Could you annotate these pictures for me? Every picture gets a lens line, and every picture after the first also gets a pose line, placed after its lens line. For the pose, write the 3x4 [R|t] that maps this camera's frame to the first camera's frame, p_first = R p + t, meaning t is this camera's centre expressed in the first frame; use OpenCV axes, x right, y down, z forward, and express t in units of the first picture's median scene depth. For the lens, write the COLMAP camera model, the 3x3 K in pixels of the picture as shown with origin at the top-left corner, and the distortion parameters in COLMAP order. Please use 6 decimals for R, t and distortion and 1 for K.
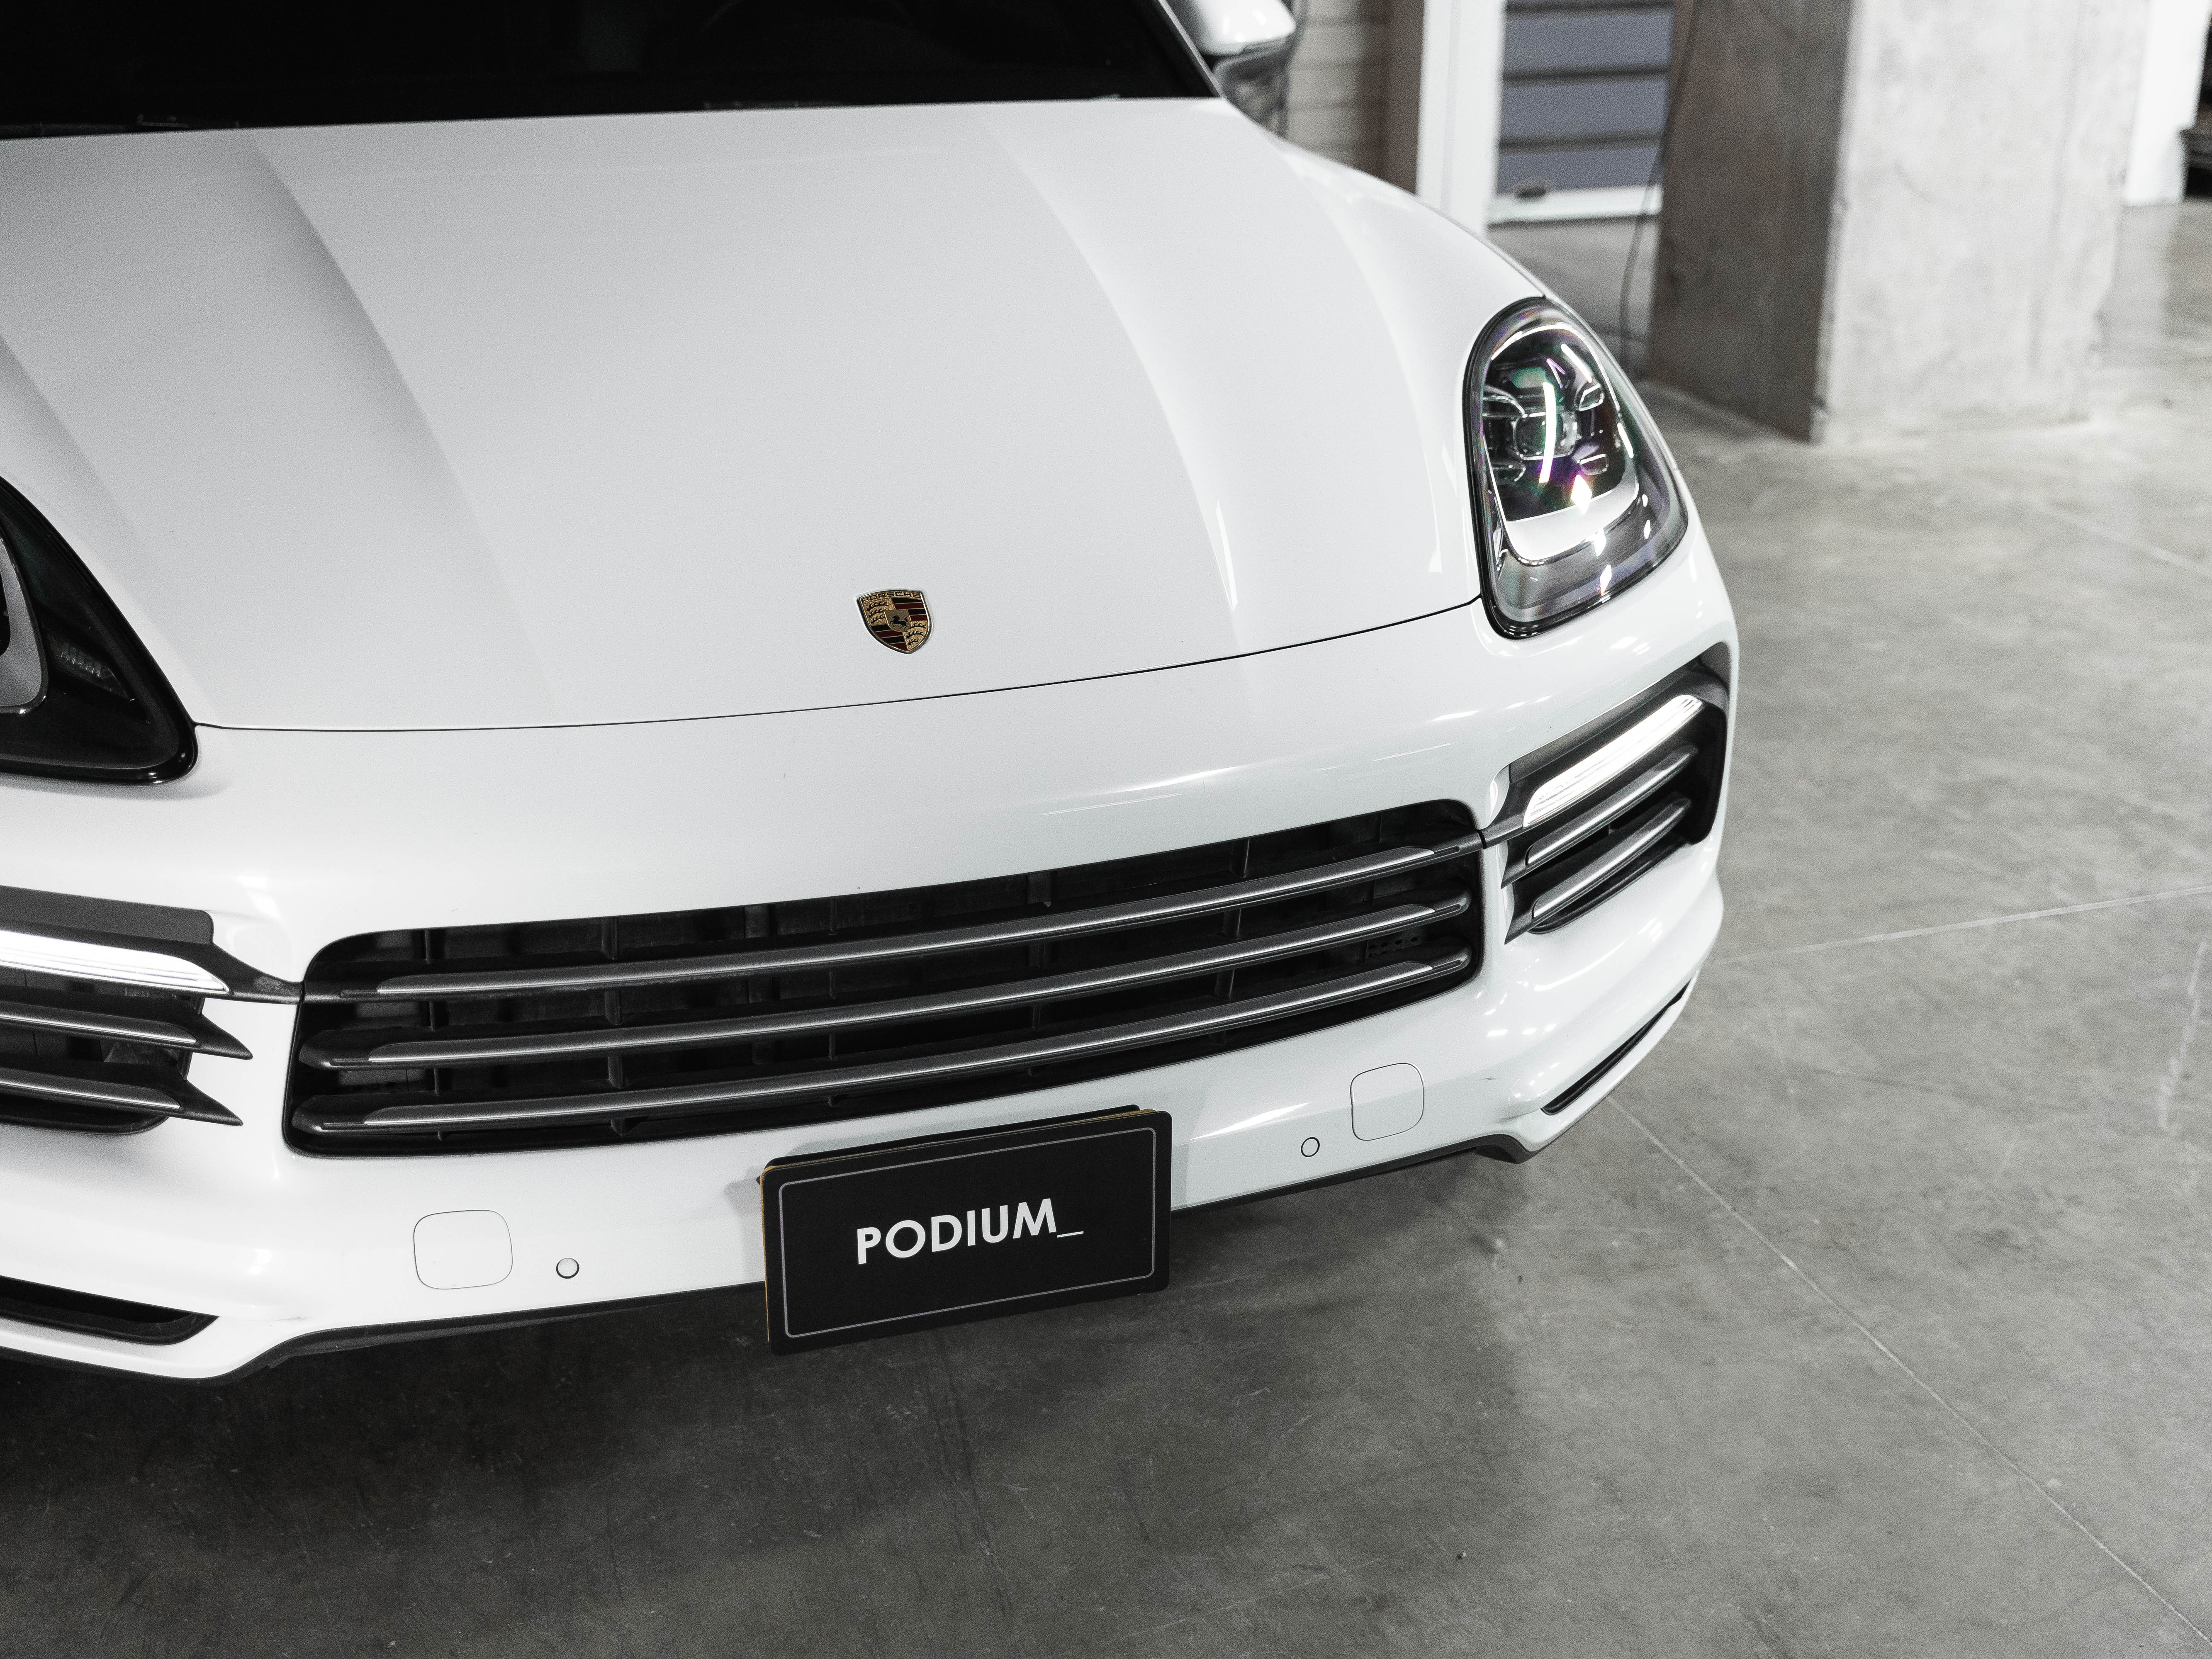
lens RADIAL K [[2658.1, 0, 1064.4], [0, 2658.1, 833.0], [0, 0, 1]] dist [0.000228, 0.000000]
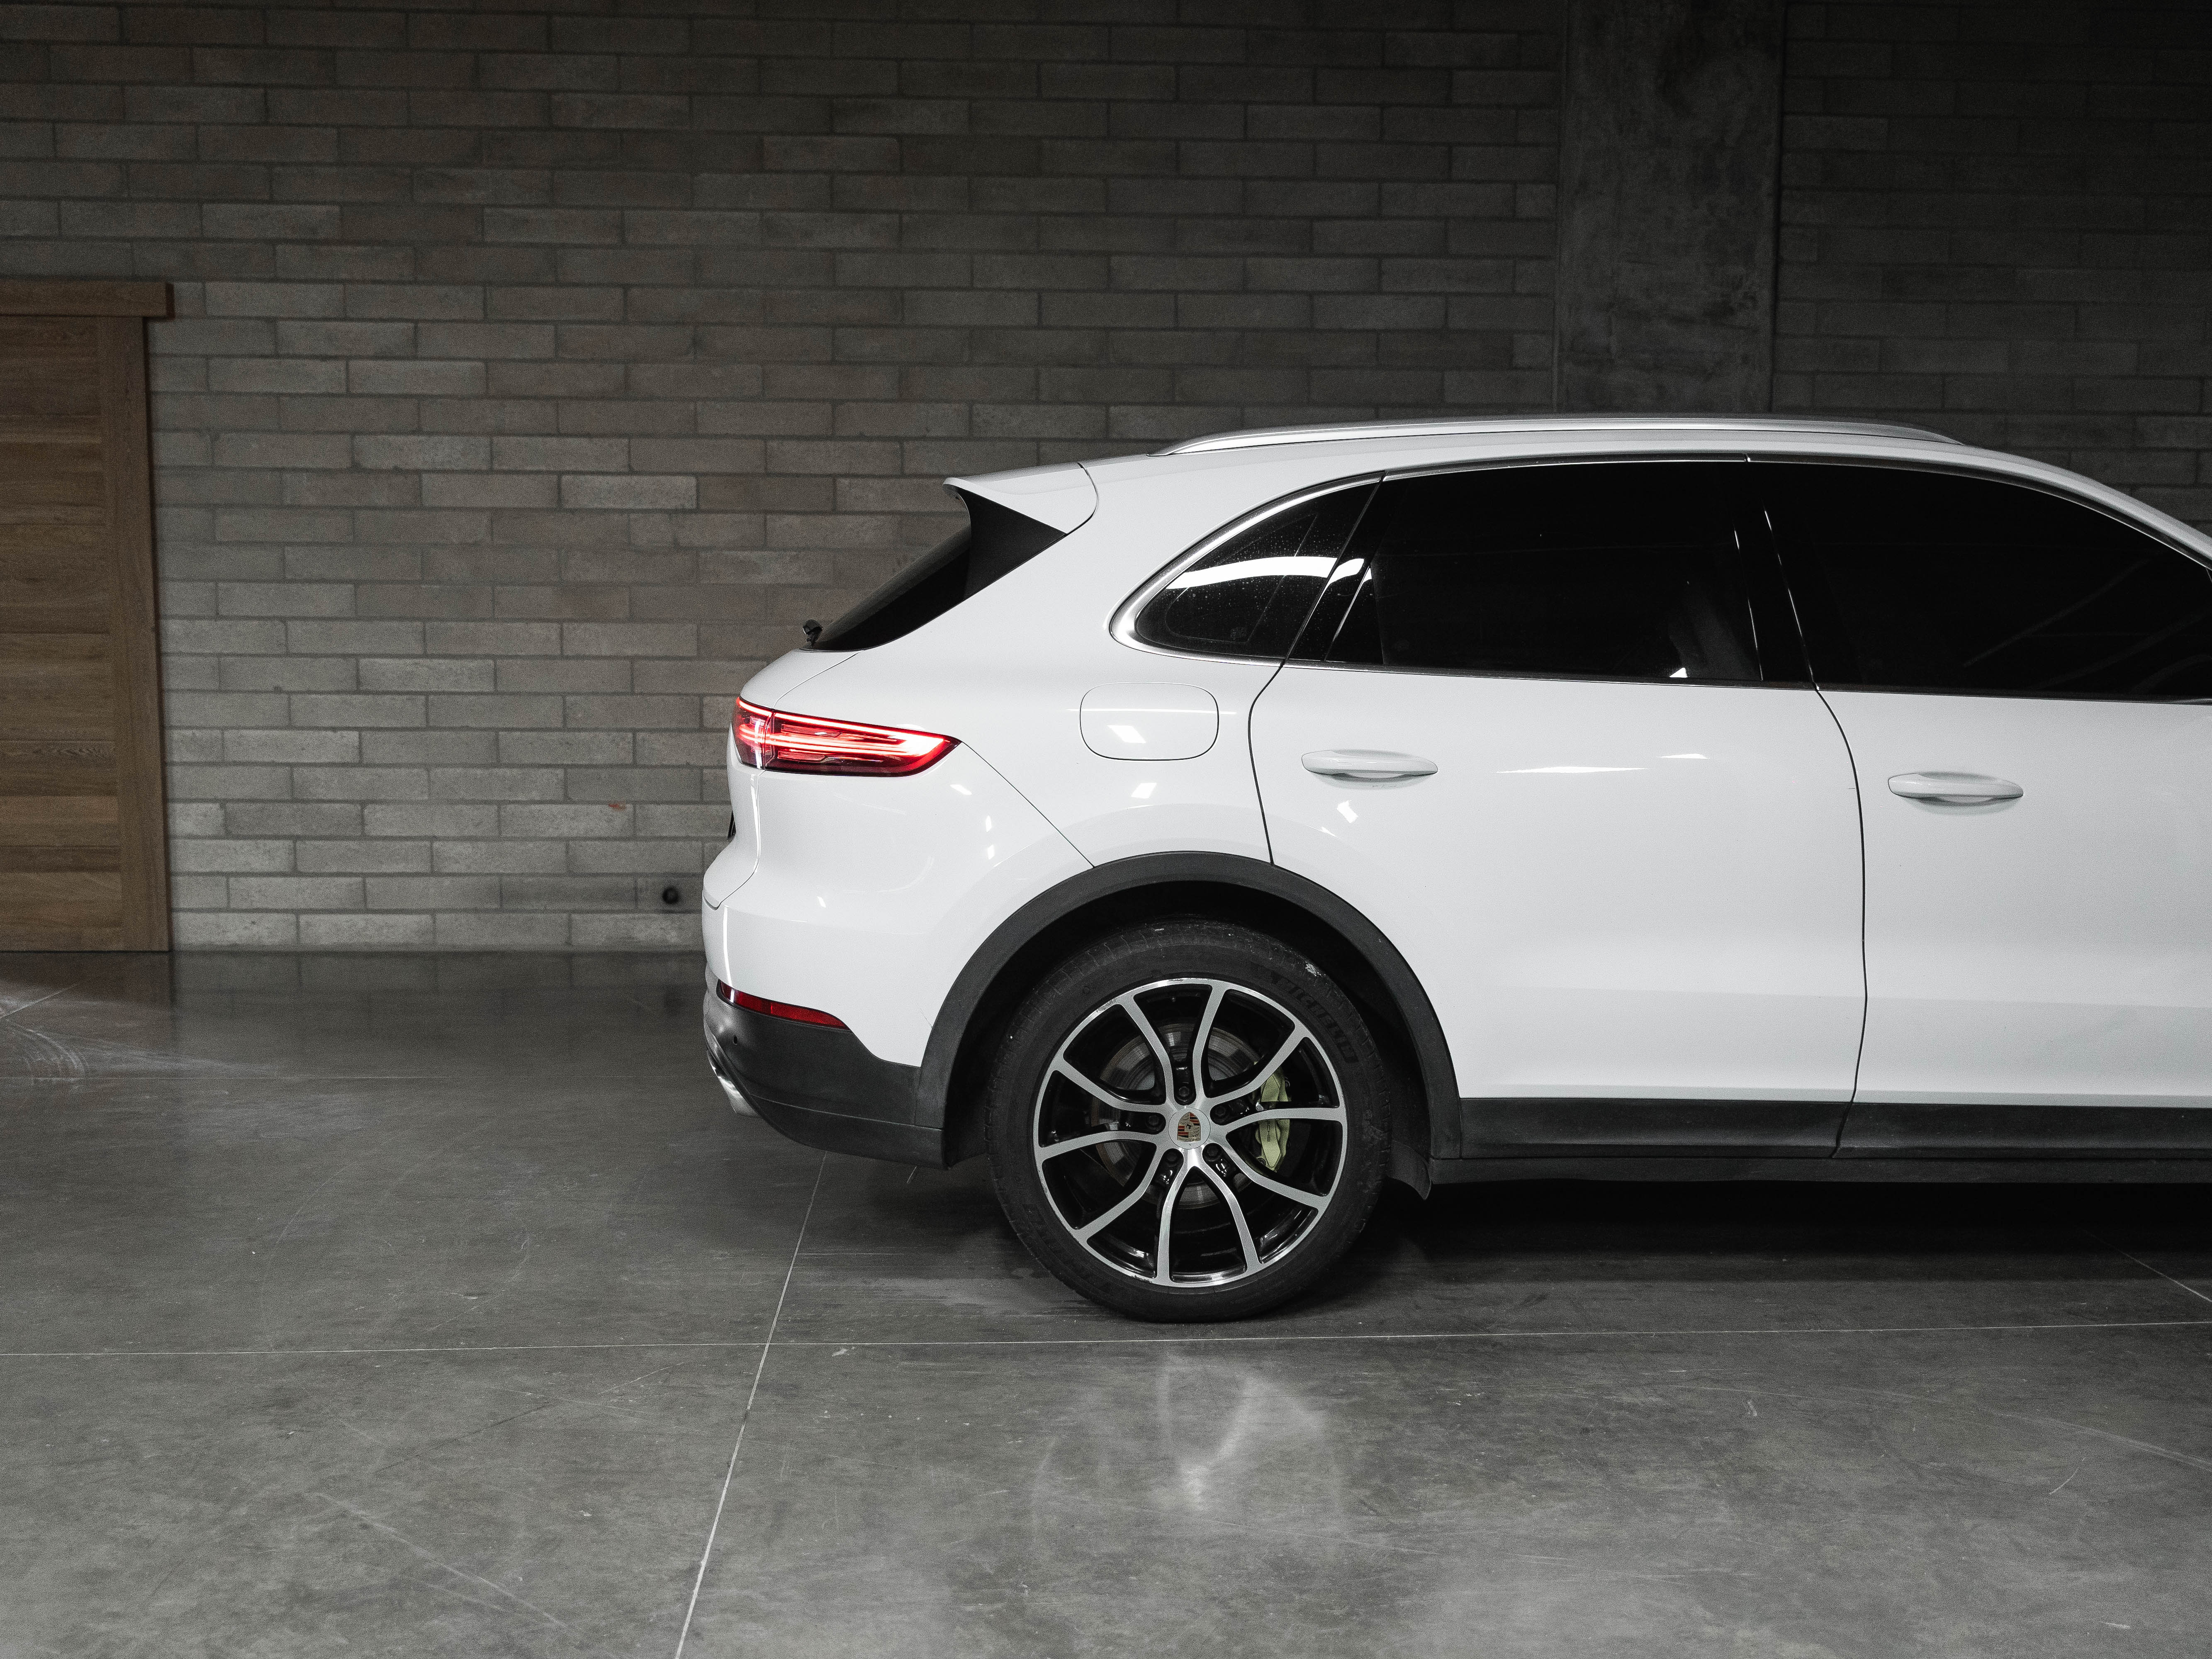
lens RADIAL K [[2104.5, 0, 1133.9], [0, 2104.5, 845.9], [0, 0, 1]] dist [-0.011316, 0.000000]
pose [[-0.245240, 0.108600, -0.963361, 1.287200], [-0.368895, 0.908501, 0.196324, -0.508820], [0.896534, 0.403525, -0.182738, 1.483448]]
